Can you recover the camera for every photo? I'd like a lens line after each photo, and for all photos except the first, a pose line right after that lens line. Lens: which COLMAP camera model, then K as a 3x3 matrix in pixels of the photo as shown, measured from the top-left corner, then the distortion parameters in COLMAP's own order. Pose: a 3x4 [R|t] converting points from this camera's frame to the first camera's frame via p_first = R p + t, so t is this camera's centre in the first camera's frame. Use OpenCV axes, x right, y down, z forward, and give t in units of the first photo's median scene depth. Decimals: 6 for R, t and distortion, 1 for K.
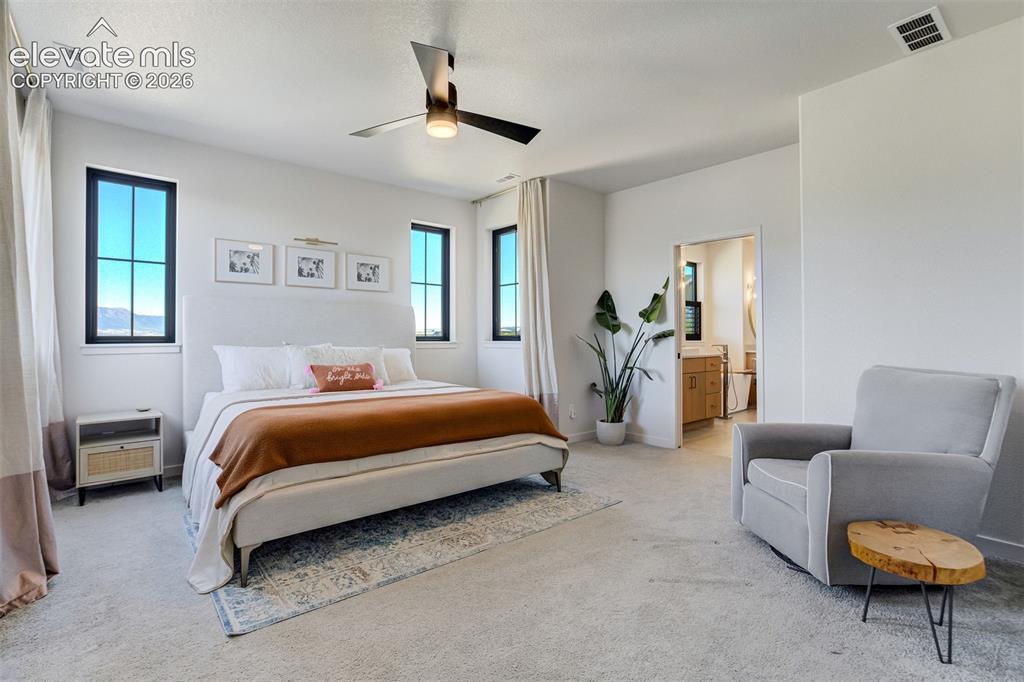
lens RADIAL K [[475.2, 0, 512.9], [0, 475.2, 345.1], [0, 0, 1]] dist [-0.043065, 0.013309]
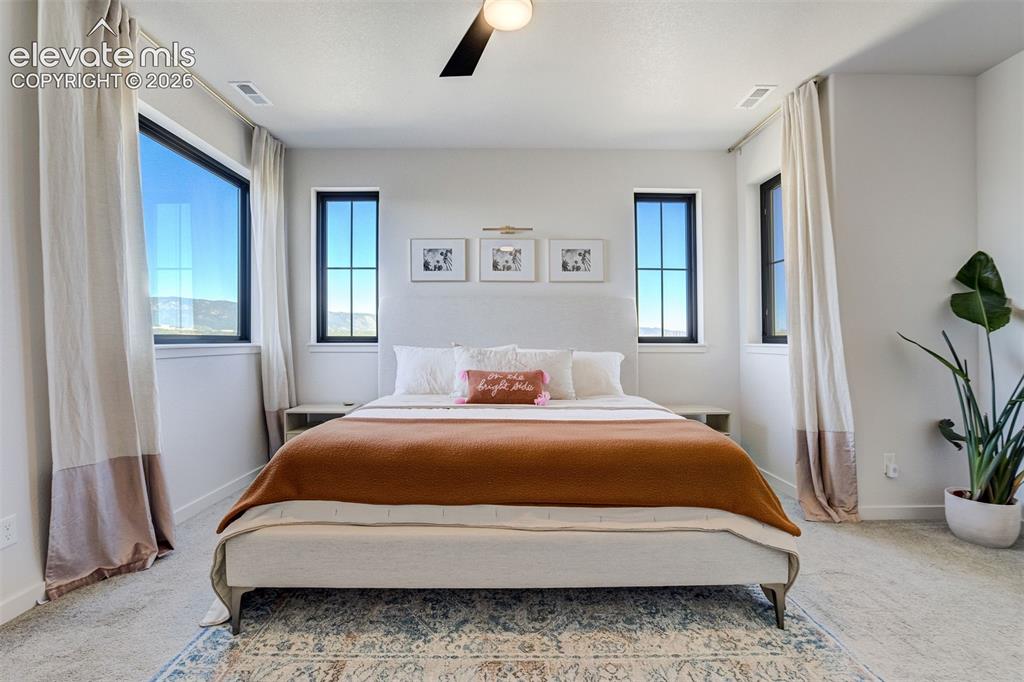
lens RADIAL K [[475.2, 0, 513.1], [0, 475.2, 340.7], [0, 0, 1]] dist [-0.043065, 0.013309]
pose [[0.766879, 0.003919, -0.641779, 0.178655], [-0.011882, 0.999897, -0.008093, -0.004370], [0.641681, 0.013832, 0.766847, 0.358323]]
